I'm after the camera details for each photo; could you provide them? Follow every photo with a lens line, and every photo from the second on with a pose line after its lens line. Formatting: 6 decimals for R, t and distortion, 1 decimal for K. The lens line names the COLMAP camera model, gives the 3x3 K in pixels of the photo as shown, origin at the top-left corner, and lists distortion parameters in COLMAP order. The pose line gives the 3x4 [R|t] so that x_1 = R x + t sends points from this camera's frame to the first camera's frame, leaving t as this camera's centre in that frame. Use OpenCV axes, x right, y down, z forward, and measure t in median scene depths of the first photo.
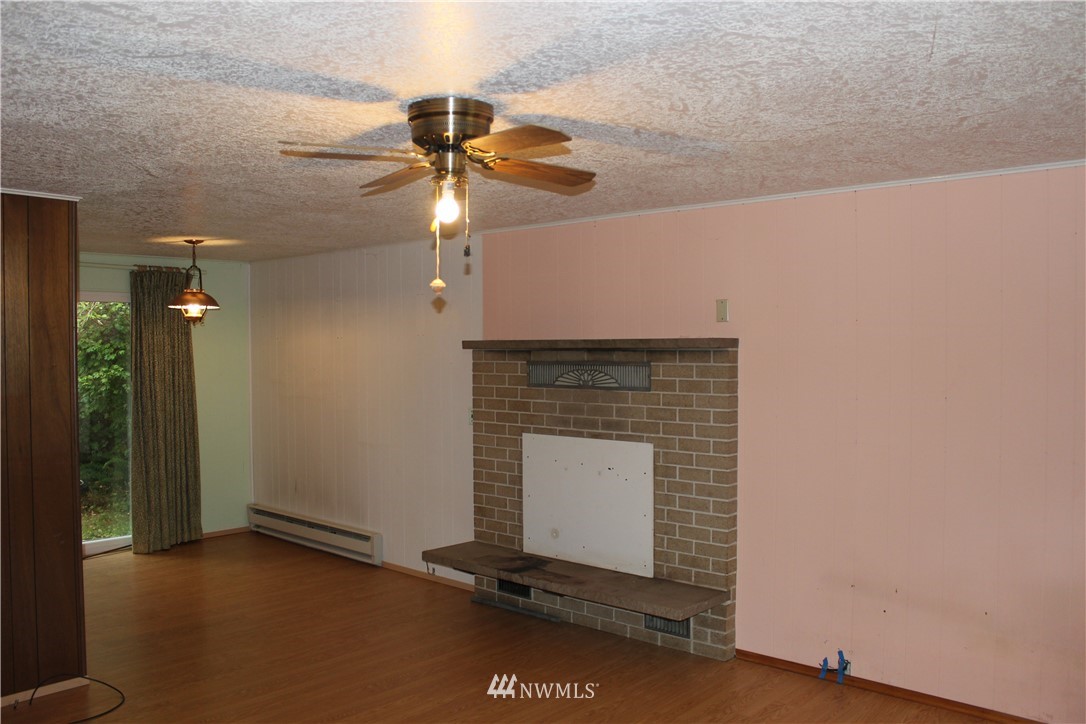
lens RADIAL K [[900.9, 0, 543.0], [0, 900.9, 362.0], [0, 0, 1]] dist [-0.175480, 0.150726]
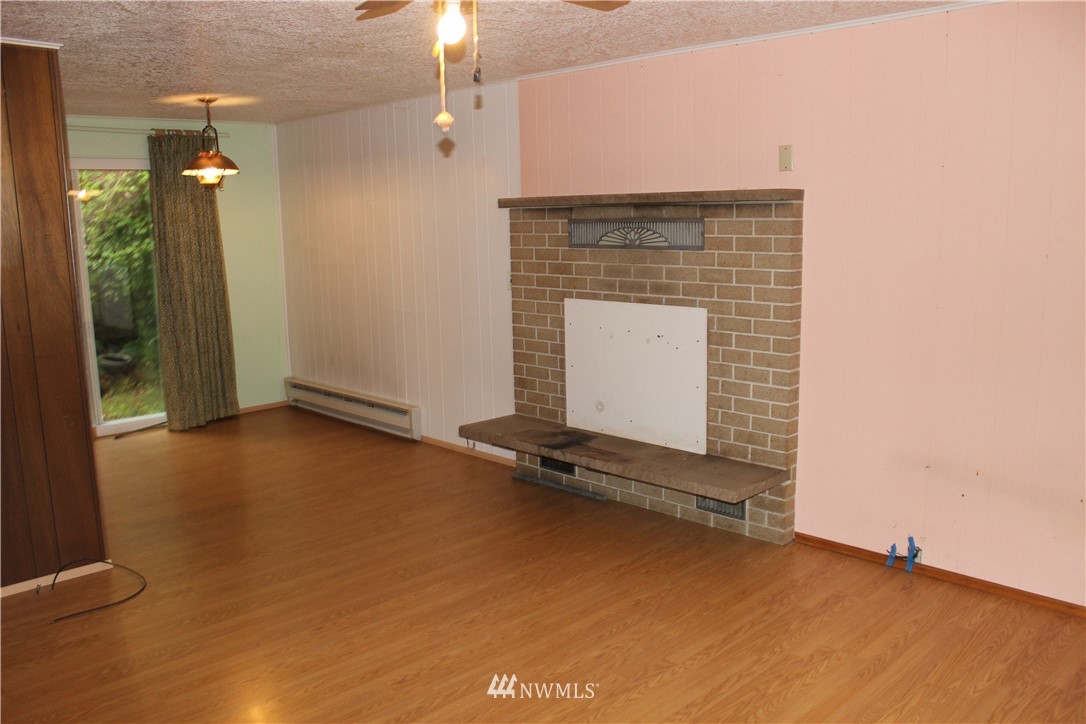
lens RADIAL K [[900.9, 0, 543.0], [0, 900.9, 362.0], [0, 0, 1]] dist [-0.175480, 0.150726]
pose [[0.998085, -0.005856, -0.061577, 0.012808], [0.014700, 0.989442, 0.144180, 0.011388], [0.060083, -0.144809, 0.987634, 0.088112]]
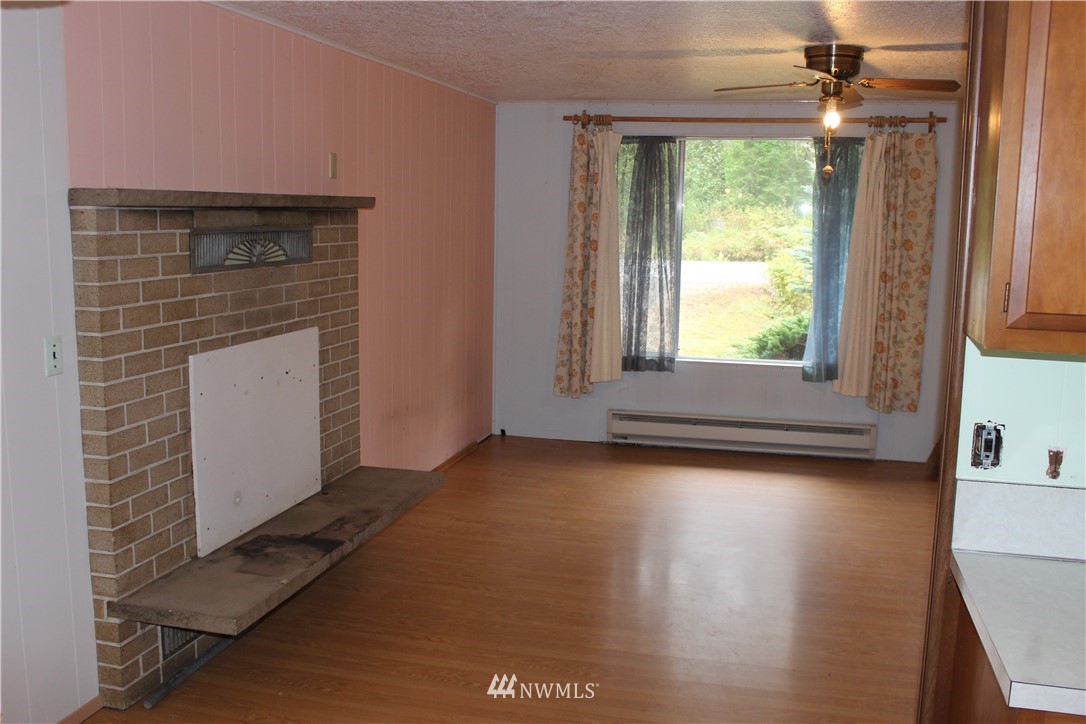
lens RADIAL K [[1023.0, 0, 543.0], [0, 1023.0, 362.0], [0, 0, 1]] dist [-0.099534, 0.021857]
pose [[-0.469379, -0.130172, 0.873349, -0.753587], [0.003607, 0.988783, 0.149316, -0.013386], [-0.882989, 0.073236, -0.463645, 1.206017]]
